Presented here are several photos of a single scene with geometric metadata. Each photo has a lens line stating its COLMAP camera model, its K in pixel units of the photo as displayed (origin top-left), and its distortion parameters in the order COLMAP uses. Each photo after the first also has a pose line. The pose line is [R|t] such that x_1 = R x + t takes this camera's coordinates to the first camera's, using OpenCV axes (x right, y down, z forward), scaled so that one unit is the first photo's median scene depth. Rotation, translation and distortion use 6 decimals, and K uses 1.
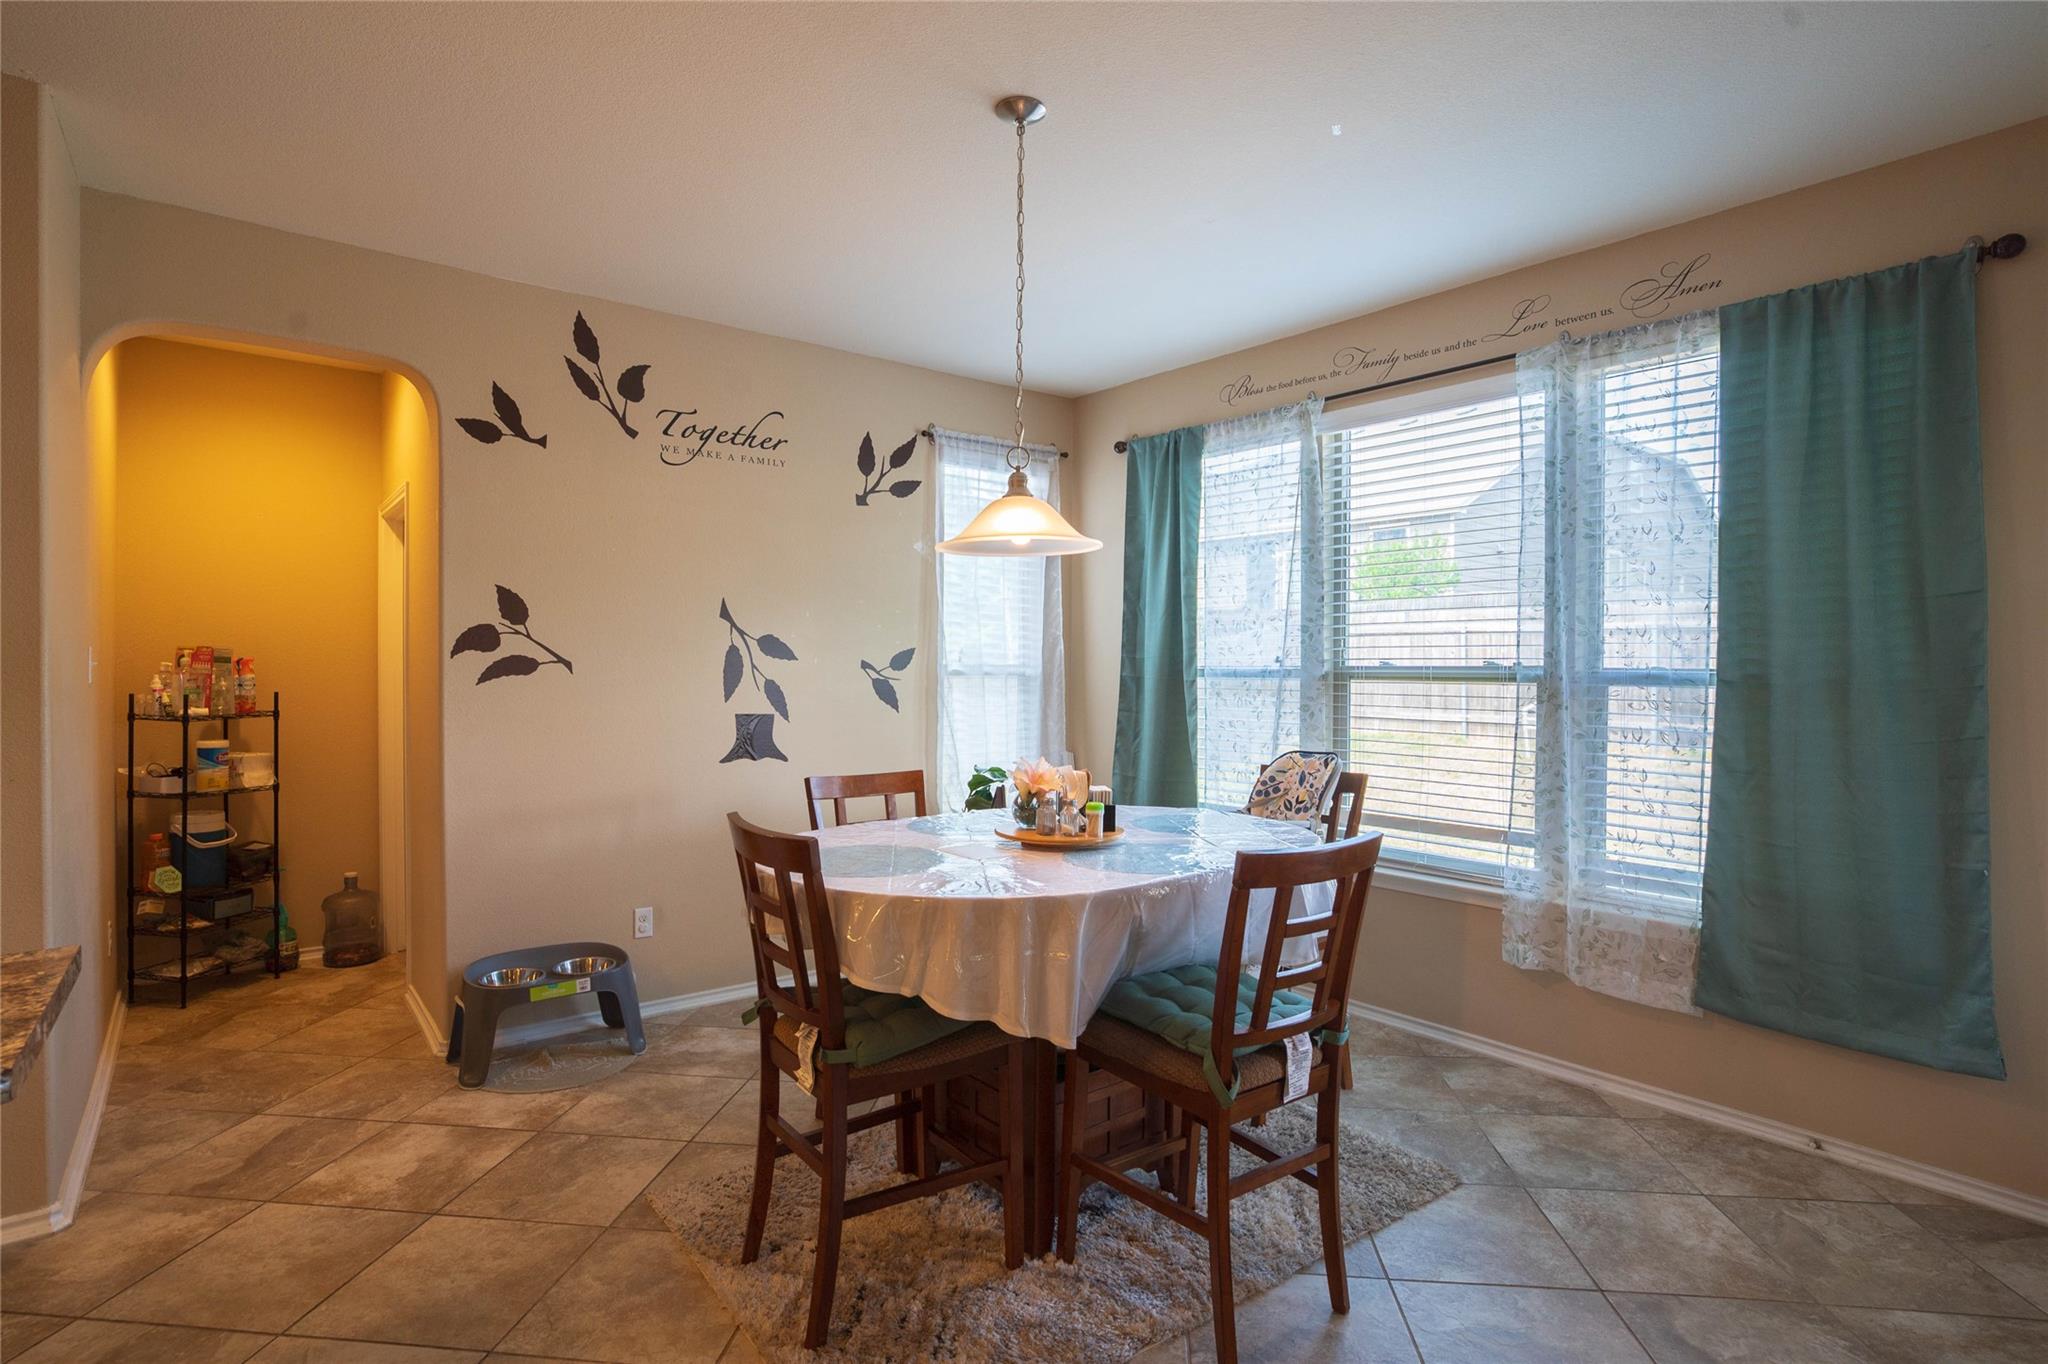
lens RADIAL K [[1022.0, 0, 1024.0], [0, 1022.0, 682.0], [0, 0, 1]] dist [-0.057462, 0.032215]
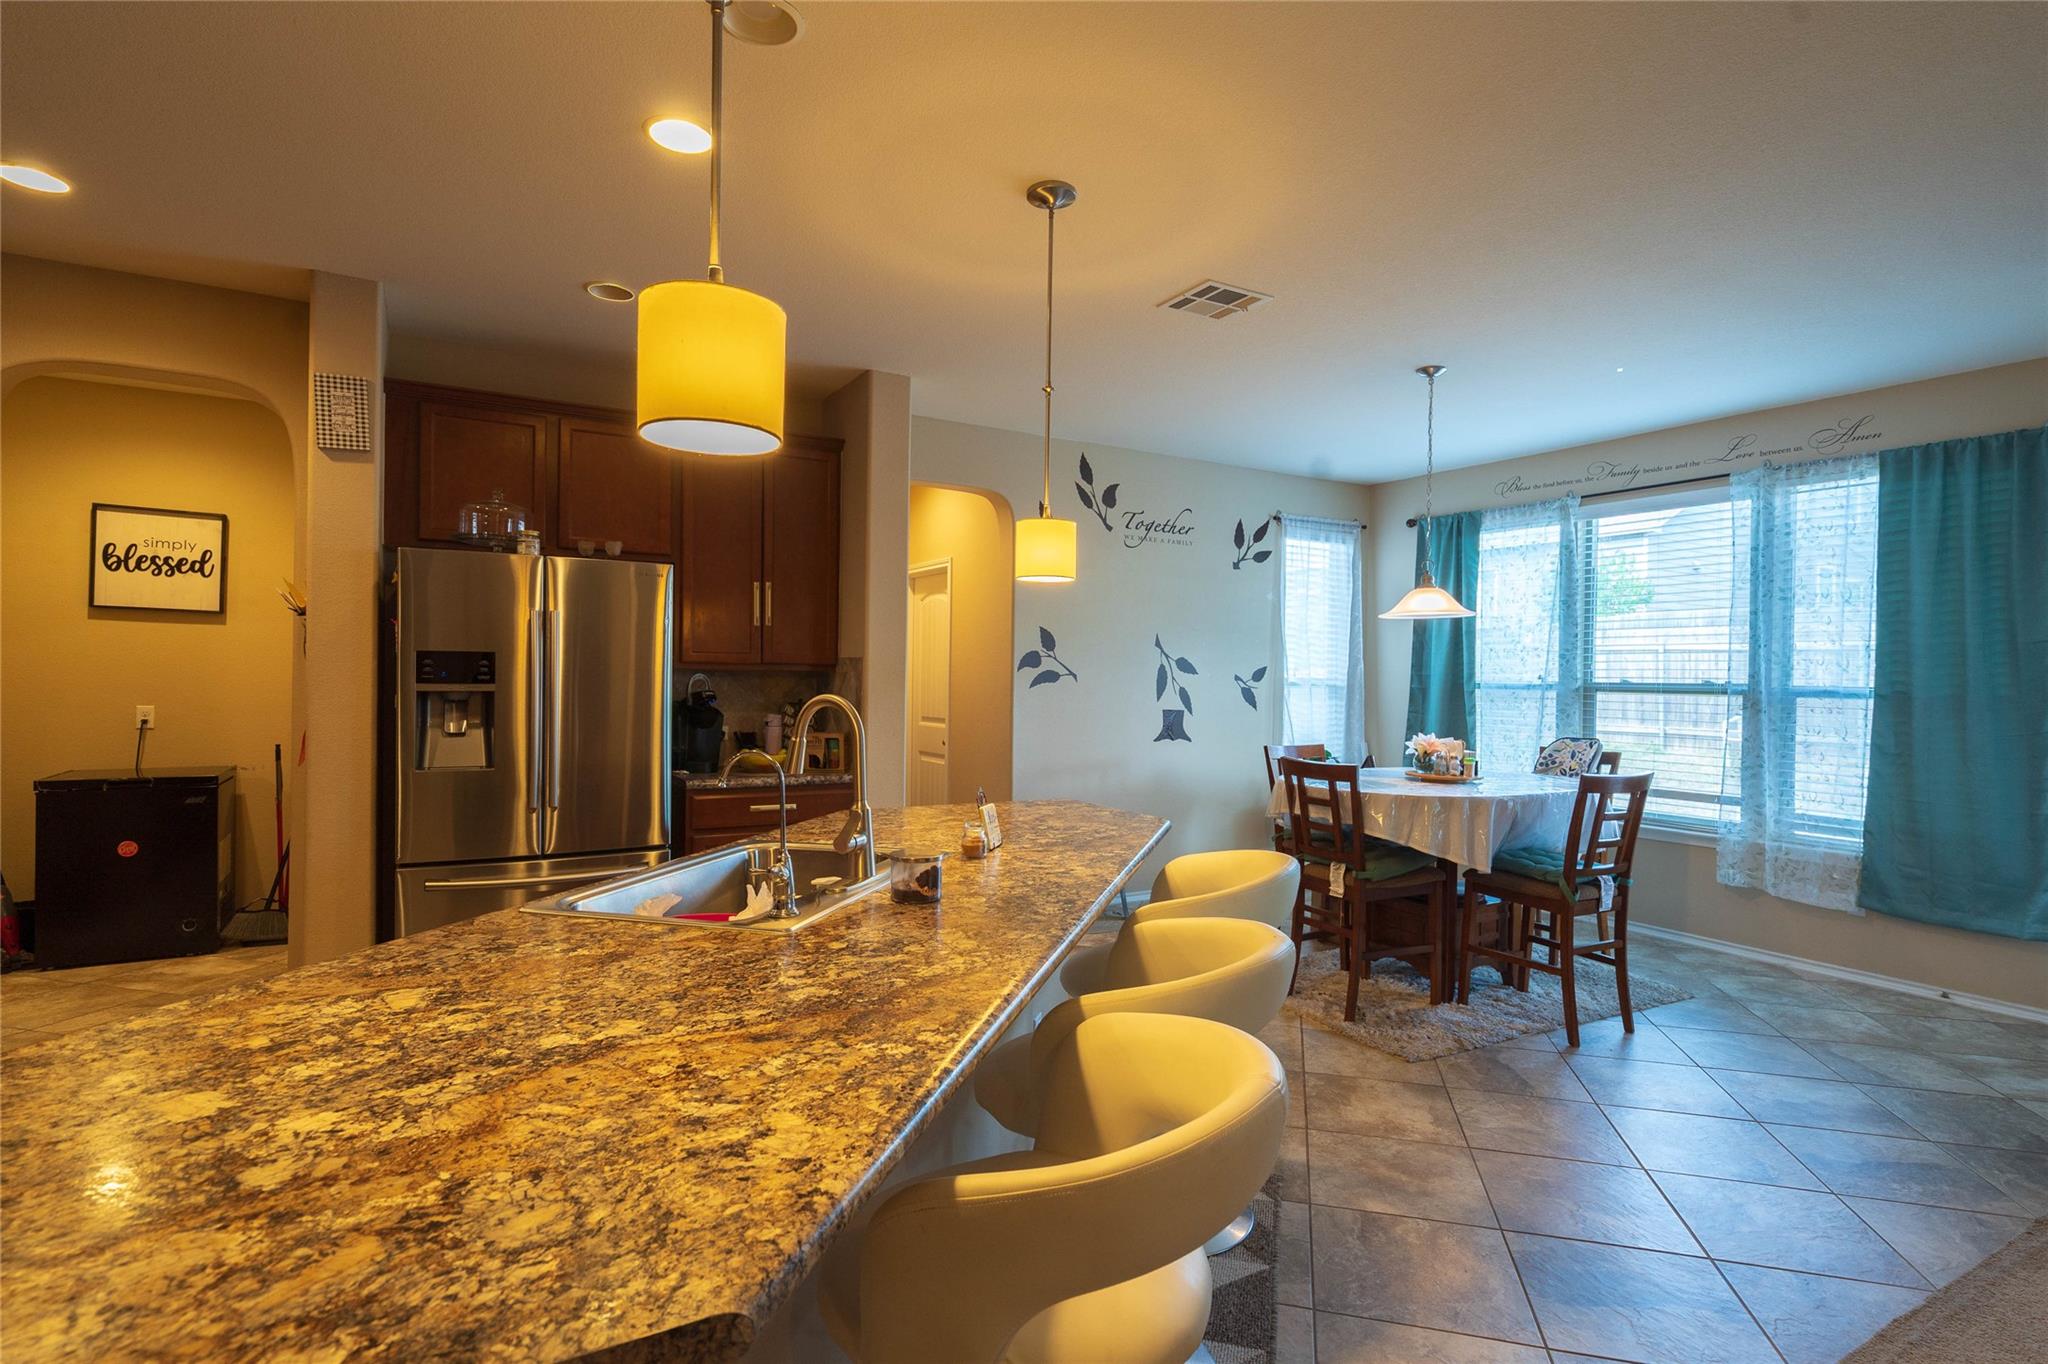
lens RADIAL K [[1008.5, 0, 1024.0], [0, 1008.5, 682.0], [0, 0, 1]] dist [0.002590, 0.000148]
pose [[0.989736, 0.010930, -0.142491, -0.340913], [-0.012296, 0.999886, -0.008714, 0.007501], [0.142380, 0.010377, 0.989758, -0.648079]]
